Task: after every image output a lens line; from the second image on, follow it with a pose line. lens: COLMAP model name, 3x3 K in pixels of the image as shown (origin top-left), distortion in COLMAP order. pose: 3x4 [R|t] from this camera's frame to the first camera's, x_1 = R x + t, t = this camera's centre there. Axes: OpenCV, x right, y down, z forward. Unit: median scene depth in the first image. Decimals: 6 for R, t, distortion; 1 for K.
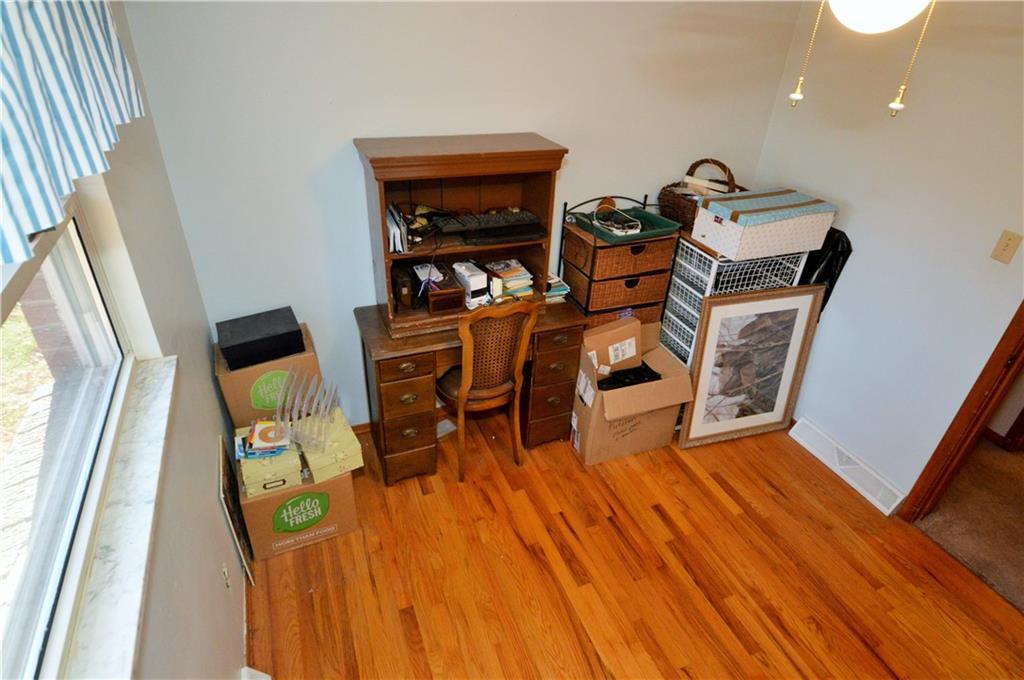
lens RADIAL K [[559.8, 0, 513.3], [0, 559.8, 337.3], [0, 0, 1]] dist [0.048540, -0.049480]
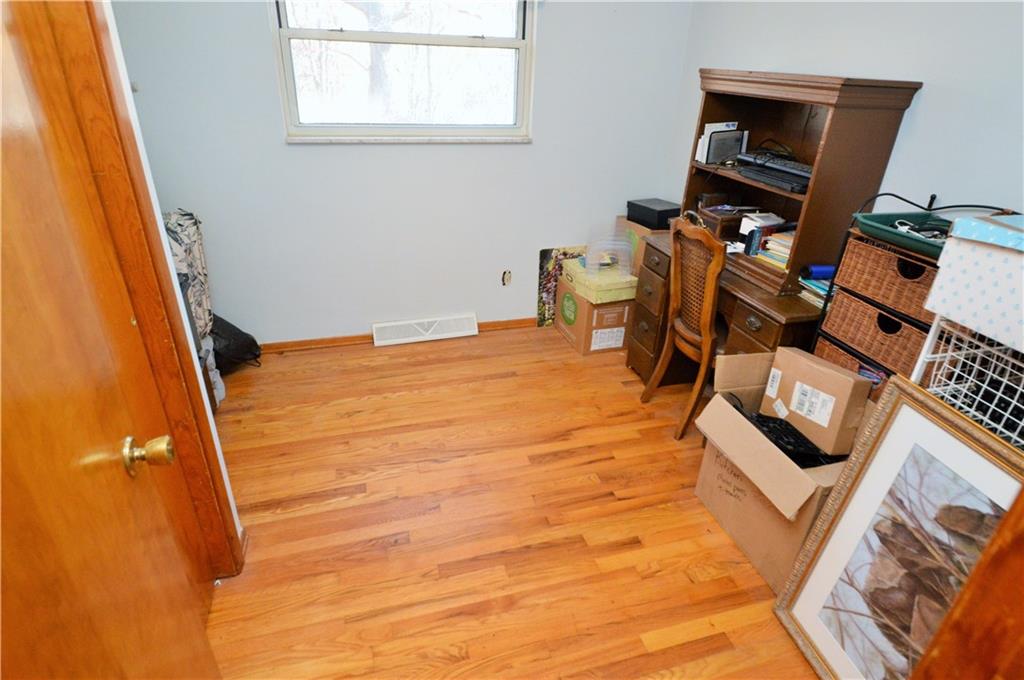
lens RADIAL K [[559.8, 0, 513.3], [0, 559.8, 337.3], [0, 0, 1]] dist [0.048540, -0.049480]
pose [[-0.109006, 0.396468, -0.911554, 0.836675], [-0.552938, 0.737871, 0.387048, -0.100468], [0.826061, 0.546224, 0.138790, 0.593737]]
